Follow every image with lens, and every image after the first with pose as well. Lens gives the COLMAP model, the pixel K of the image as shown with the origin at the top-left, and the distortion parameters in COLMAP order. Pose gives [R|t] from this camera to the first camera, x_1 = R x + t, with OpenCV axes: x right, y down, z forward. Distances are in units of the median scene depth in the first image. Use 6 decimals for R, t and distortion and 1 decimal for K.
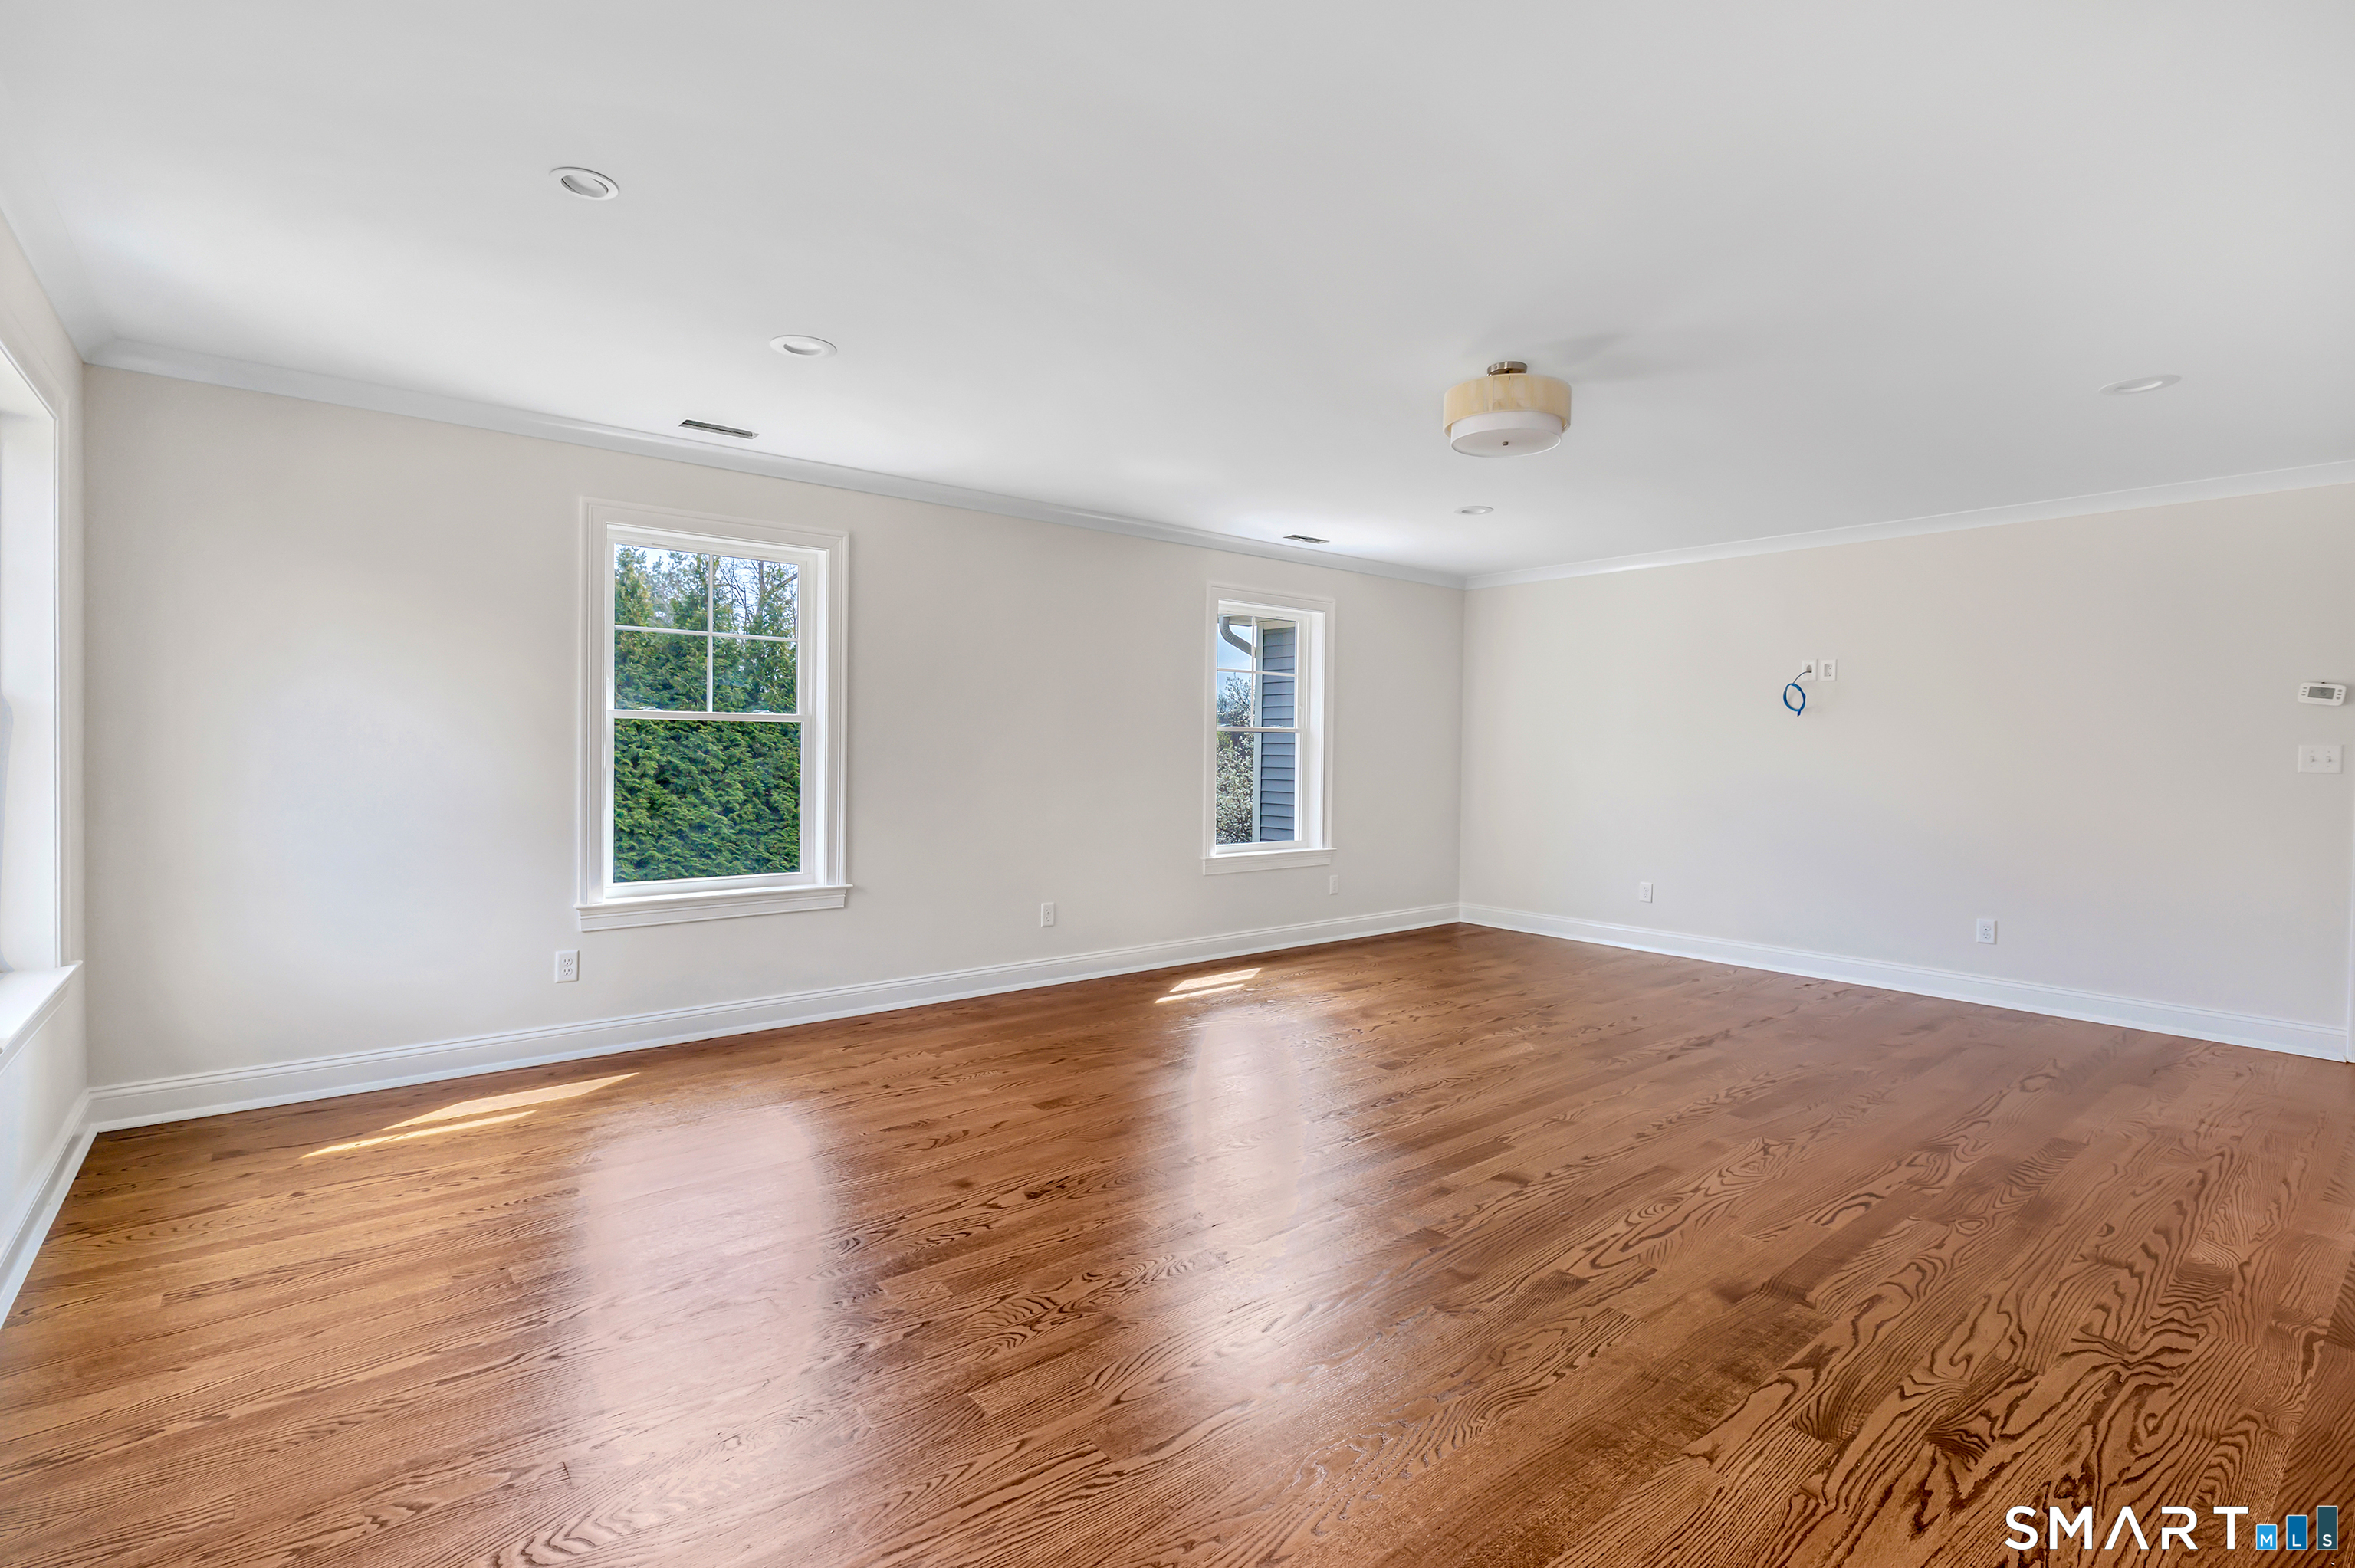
lens RADIAL K [[1090.5, 0, 1121.3], [0, 1090.5, 766.2], [0, 0, 1]] dist [0.002878, 0.000751]
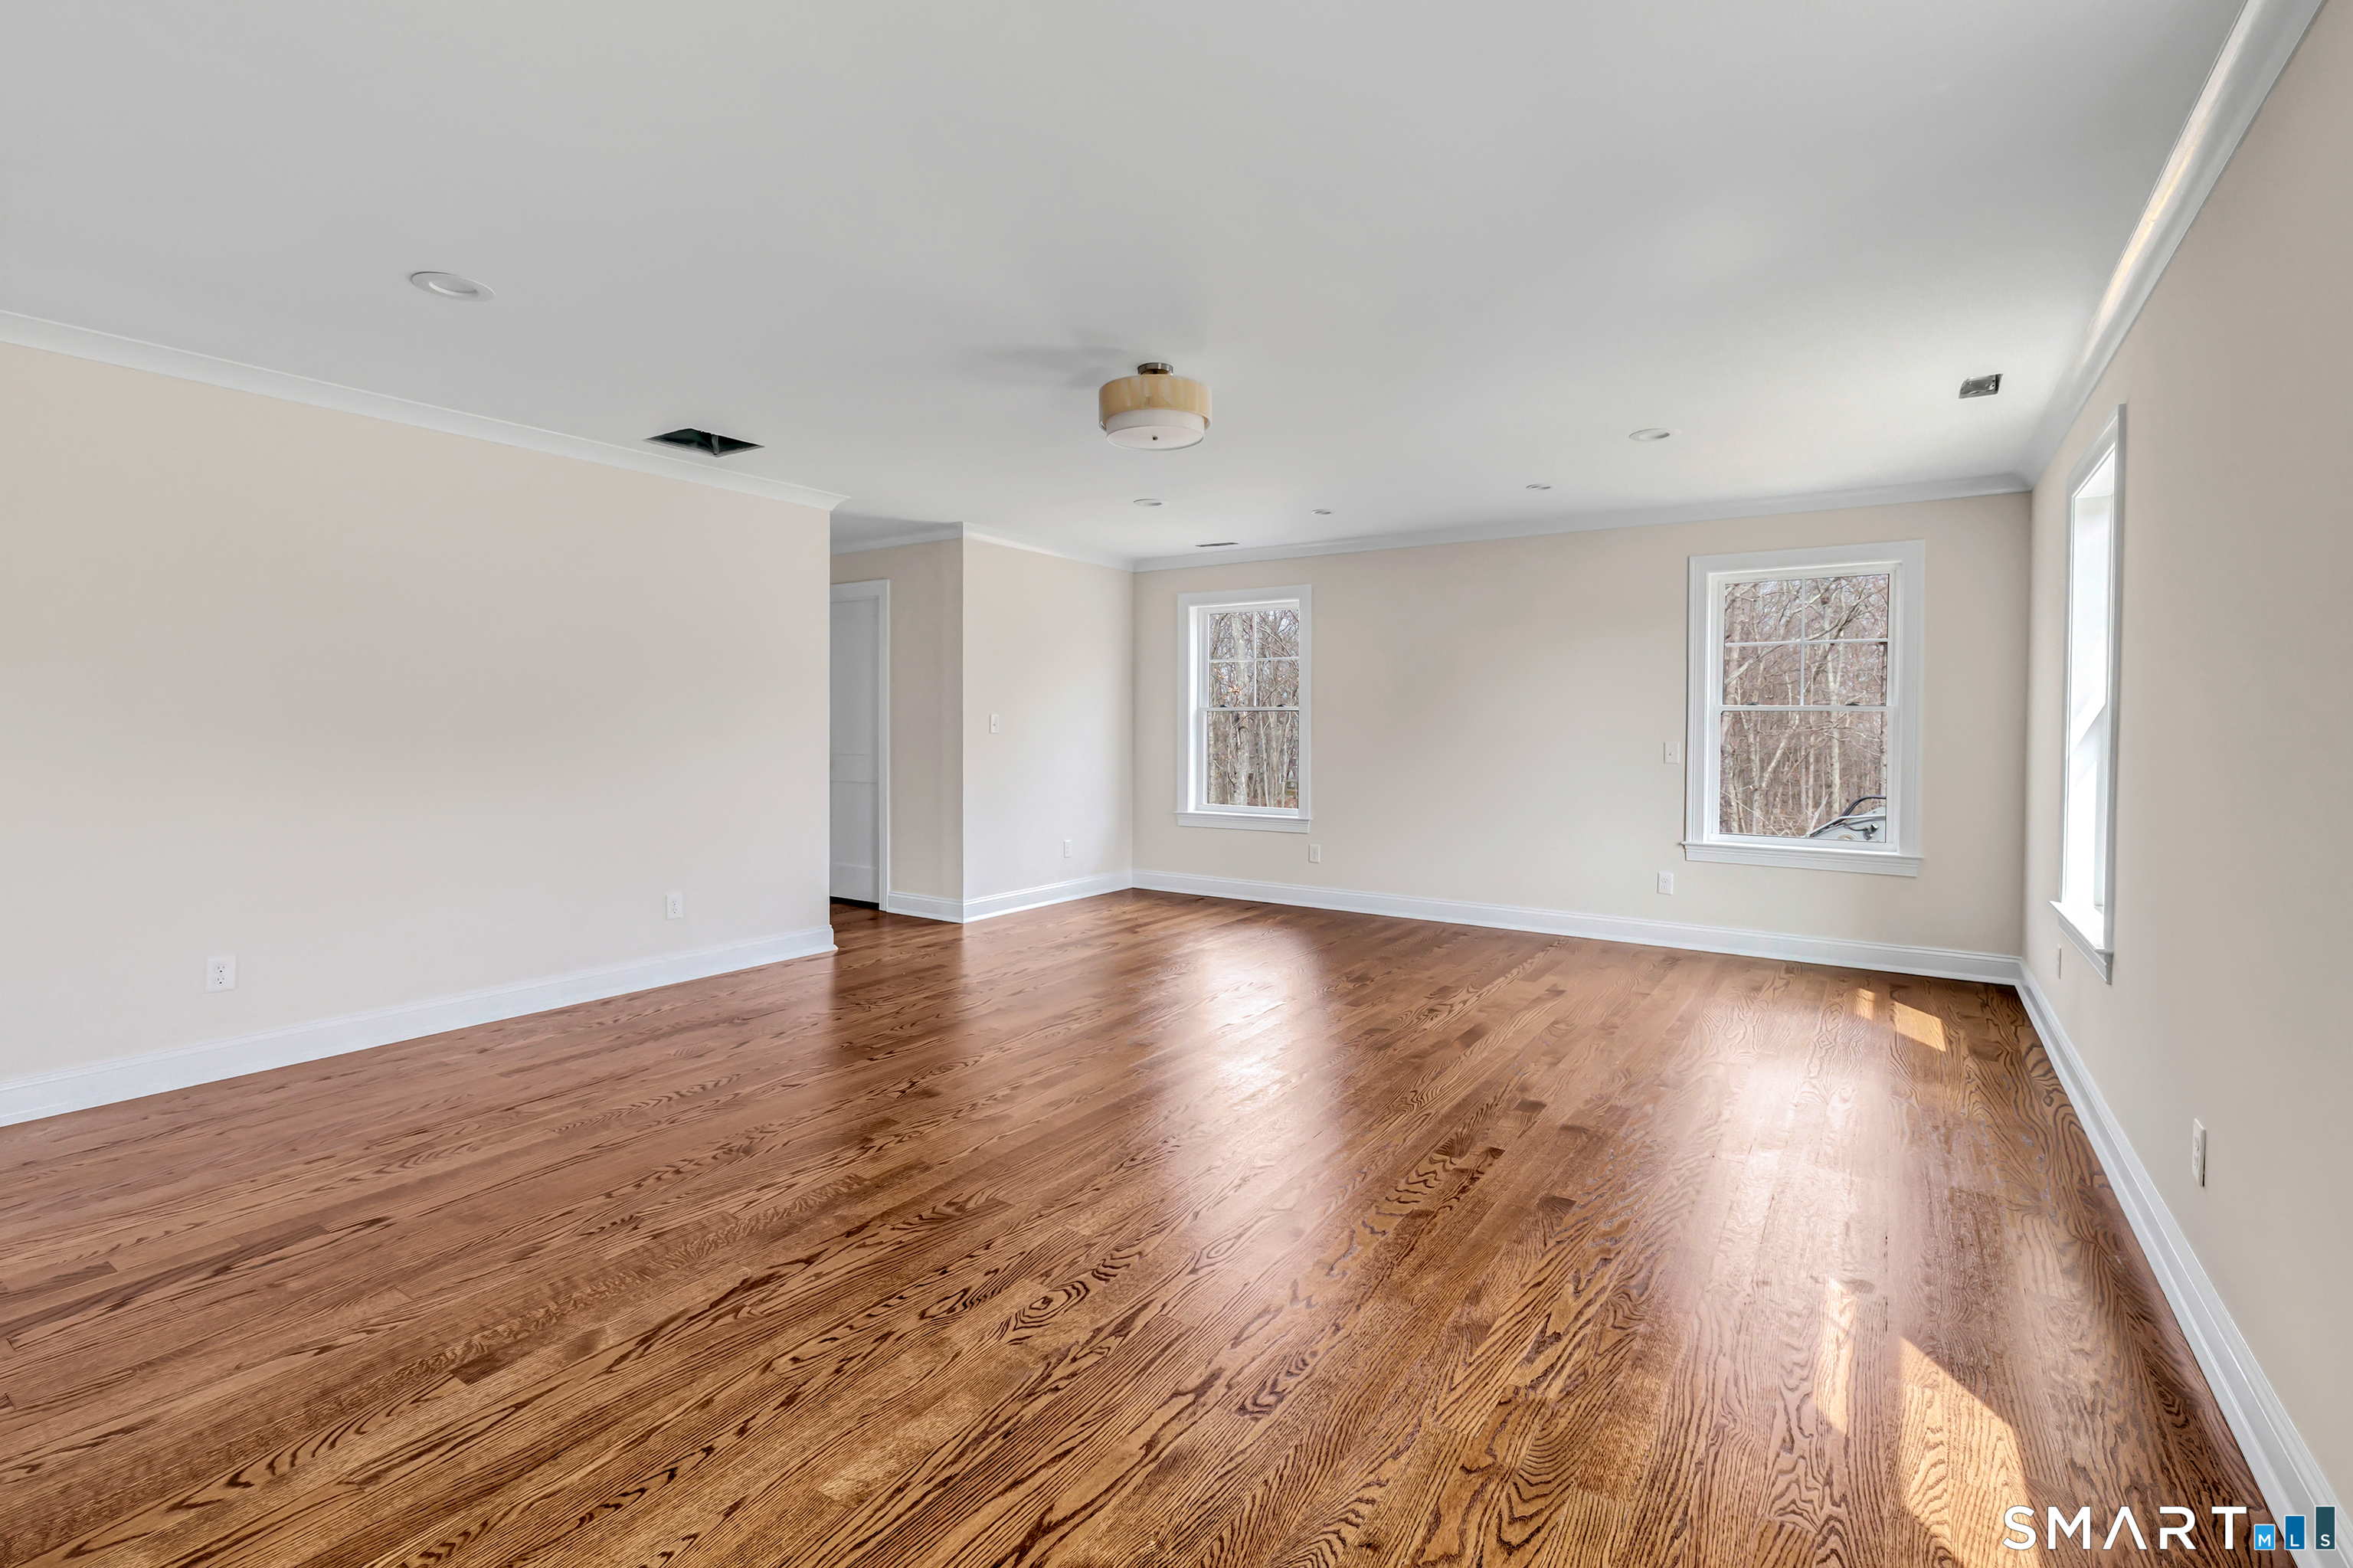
lens RADIAL K [[1055.2, 0, 1184.7], [0, 1055.2, 761.4], [0, 0, 1]] dist [-0.000207, -0.000046]
pose [[-0.939607, -0.004850, -0.342221, 0.727498], [-0.022206, 0.998657, 0.046815, -0.023847], [0.341534, 0.051587, -0.938453, 2.151017]]
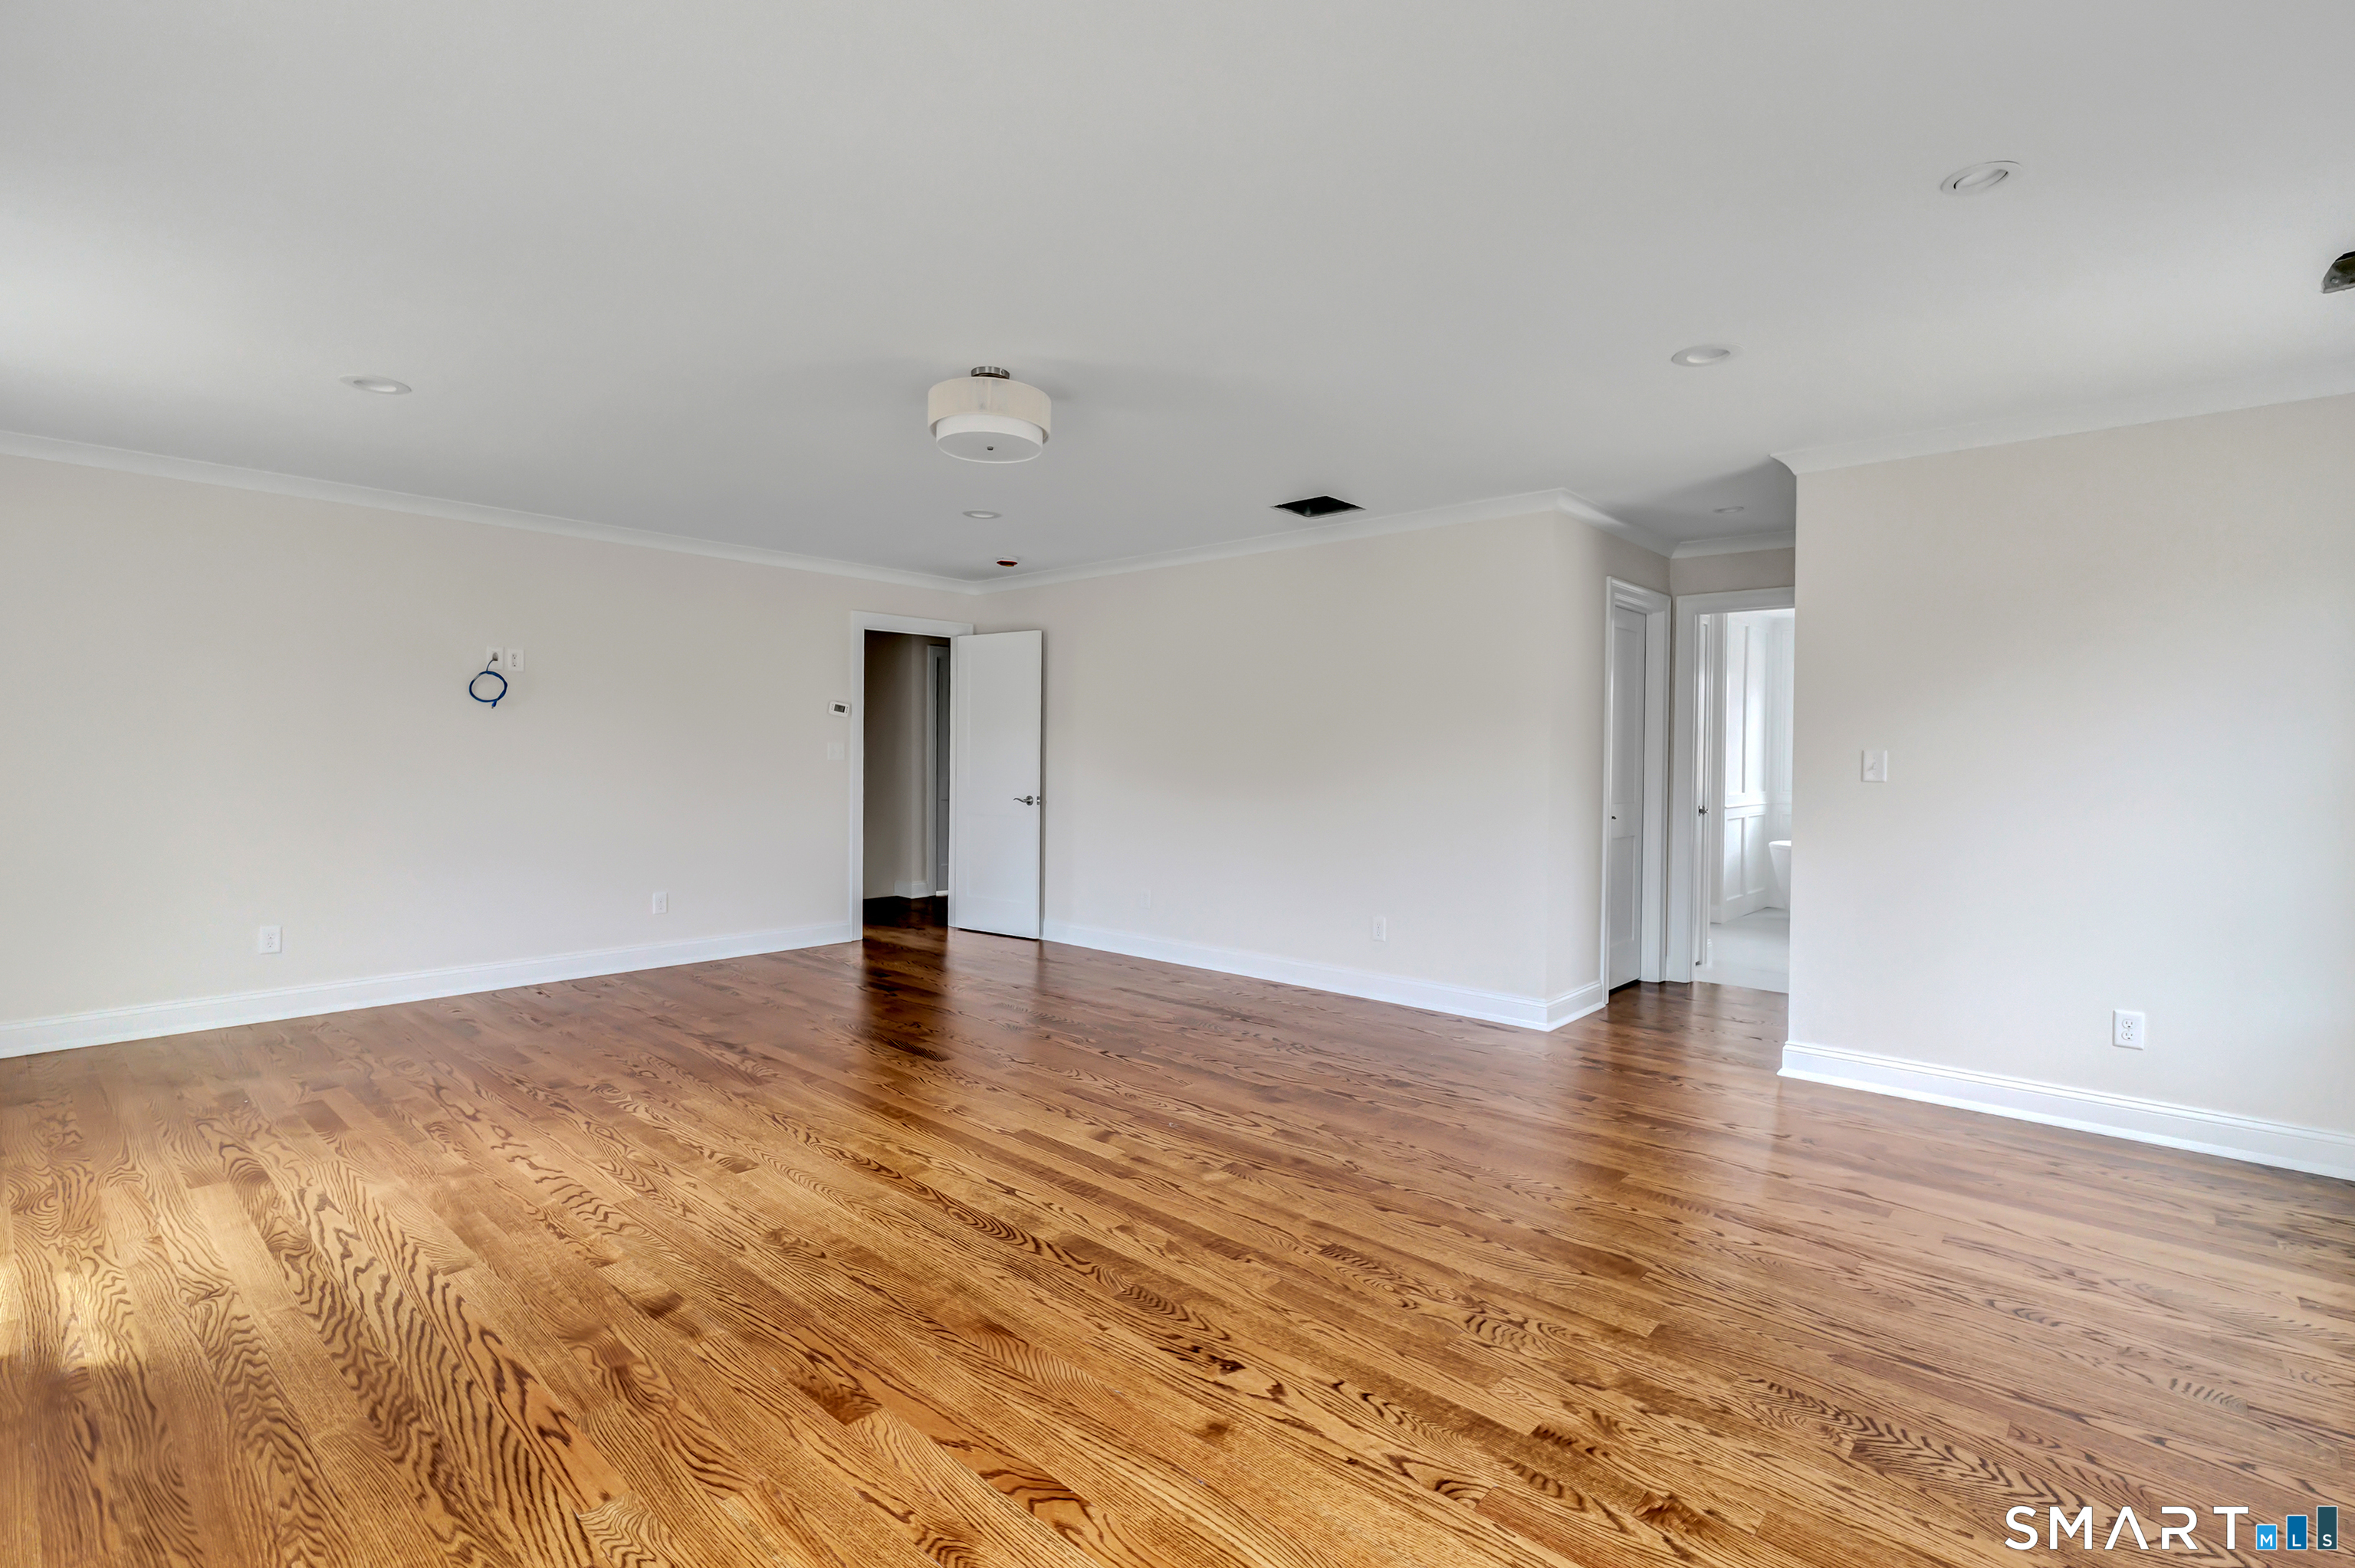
lens RADIAL K [[1095.3, 0, 1216.6], [0, 1095.3, 776.8], [0, 0, 1]] dist [0.000429, -0.000264]
pose [[-0.213114, -0.027404, 0.976643, -0.747731], [0.005006, 0.999563, 0.029139, -0.024547], [-0.977014, 0.011099, -0.212884, 1.099687]]
